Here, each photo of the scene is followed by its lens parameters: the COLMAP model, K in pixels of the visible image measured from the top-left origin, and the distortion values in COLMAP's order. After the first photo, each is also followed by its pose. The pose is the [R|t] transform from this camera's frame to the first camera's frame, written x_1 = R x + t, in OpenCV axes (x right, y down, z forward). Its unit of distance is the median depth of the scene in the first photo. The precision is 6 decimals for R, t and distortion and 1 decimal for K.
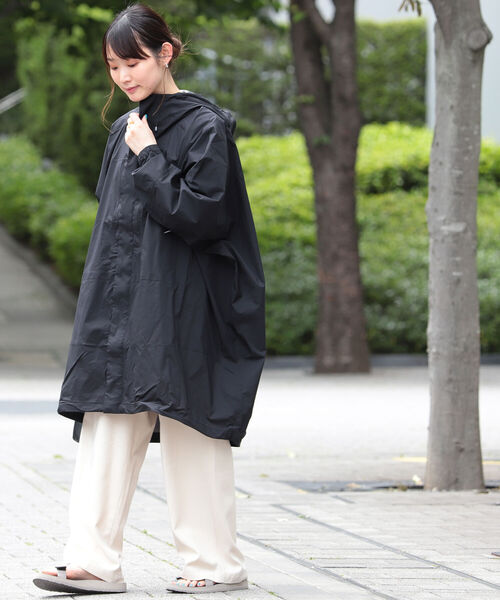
lens RADIAL K [[3529.0, 0, 250.0], [0, 3529.0, 300.0], [0, 0, 1]] dist [-0.828190, 11.531766]
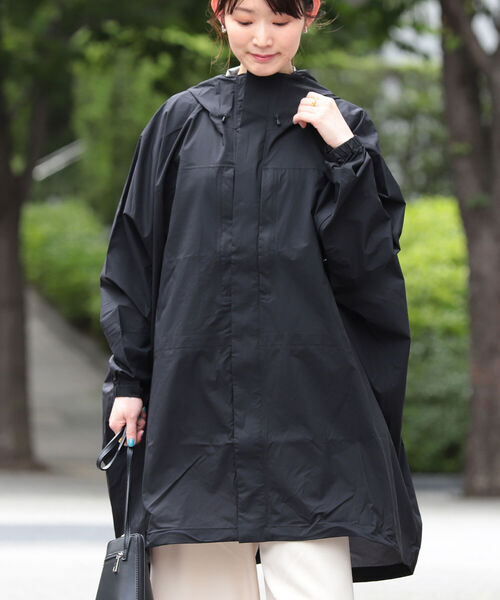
lens RADIAL K [[3529.0, 0, 250.0], [0, 3529.0, 300.0], [0, 0, 1]] dist [-0.828190, 11.531766]
pose [[0.999785, 0.019438, 0.007235, -0.032701], [-0.019181, 0.999238, -0.033980, 0.003926], [-0.007890, 0.033833, 0.999396, 0.195881]]
